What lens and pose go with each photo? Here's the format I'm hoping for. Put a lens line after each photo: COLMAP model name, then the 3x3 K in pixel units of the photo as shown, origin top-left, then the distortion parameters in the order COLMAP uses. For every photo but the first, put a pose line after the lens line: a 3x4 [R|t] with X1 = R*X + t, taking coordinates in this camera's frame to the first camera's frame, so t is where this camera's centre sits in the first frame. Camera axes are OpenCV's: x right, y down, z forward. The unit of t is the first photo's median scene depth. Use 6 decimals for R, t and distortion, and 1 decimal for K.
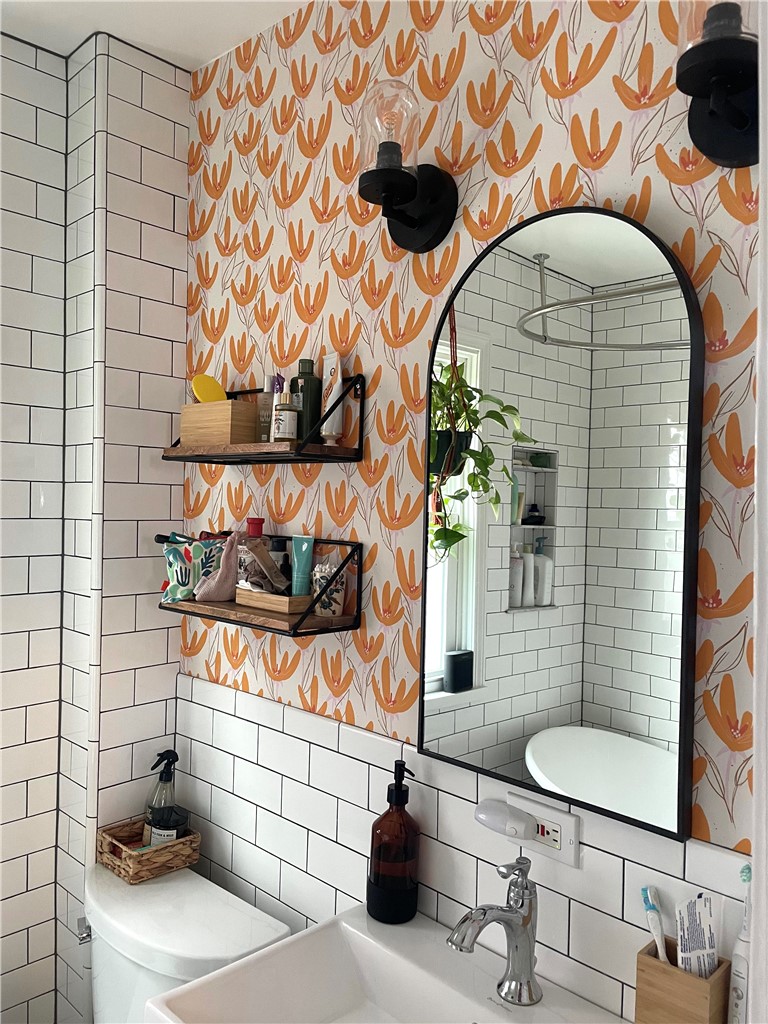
lens RADIAL K [[780.3, 0, 399.2], [0, 780.3, 511.4], [0, 0, 1]] dist [0.085841, -0.122075]
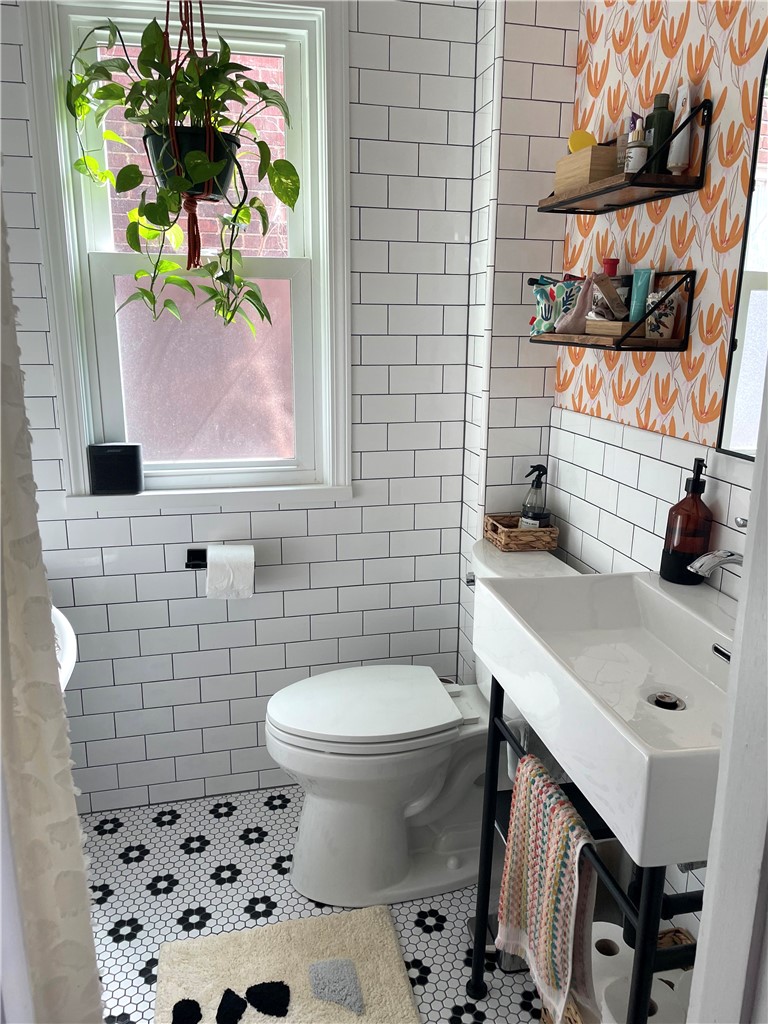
lens RADIAL K [[780.3, 0, 399.2], [0, 780.3, 511.4], [0, 0, 1]] dist [0.085841, -0.122075]
pose [[0.840608, 0.116760, -0.528910, 0.205880], [0.005787, 0.974498, 0.224323, 0.107948], [0.541614, -0.191628, 0.818494, -0.163919]]
